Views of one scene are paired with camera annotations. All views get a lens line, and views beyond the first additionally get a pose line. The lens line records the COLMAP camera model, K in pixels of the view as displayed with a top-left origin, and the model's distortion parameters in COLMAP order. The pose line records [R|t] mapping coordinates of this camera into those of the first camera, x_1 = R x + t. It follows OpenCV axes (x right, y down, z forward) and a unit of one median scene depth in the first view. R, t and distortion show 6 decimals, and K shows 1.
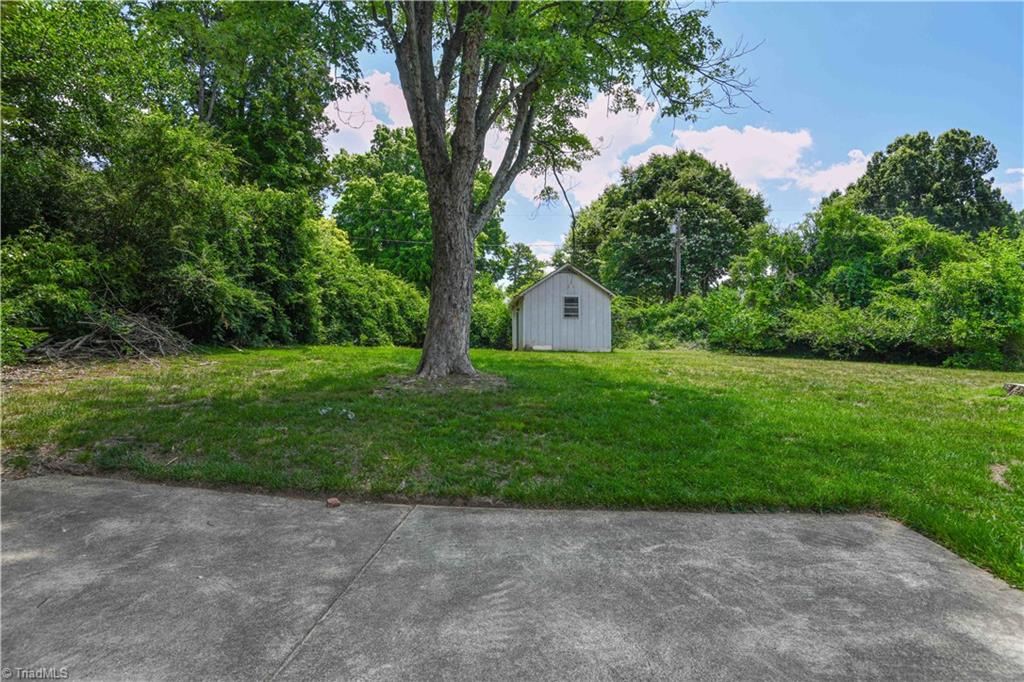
lens RADIAL K [[473.6, 0, 512.7], [0, 473.6, 337.7], [0, 0, 1]] dist [-0.002077, -0.000054]
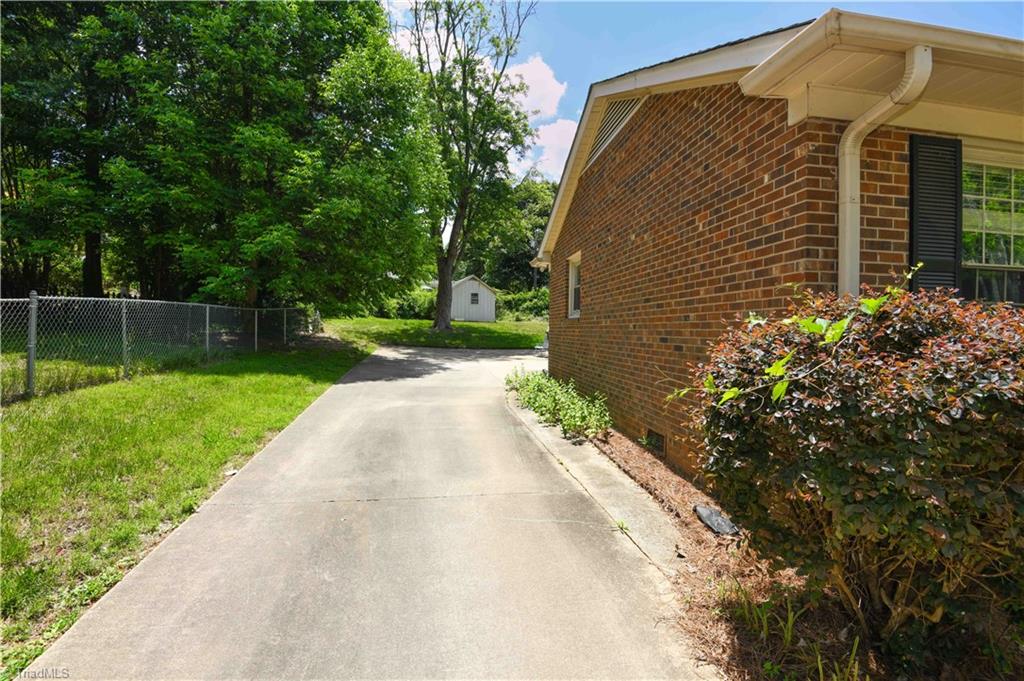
lens RADIAL K [[473.6, 0, 511.4], [0, 473.6, 335.6], [0, 0, 1]] dist [-0.002077, -0.000054]
pose [[0.968300, -0.000114, 0.249789, -0.137860], [-0.012881, 0.998647, 0.050388, -0.007857], [-0.249456, -0.052008, 0.966988, -0.585848]]
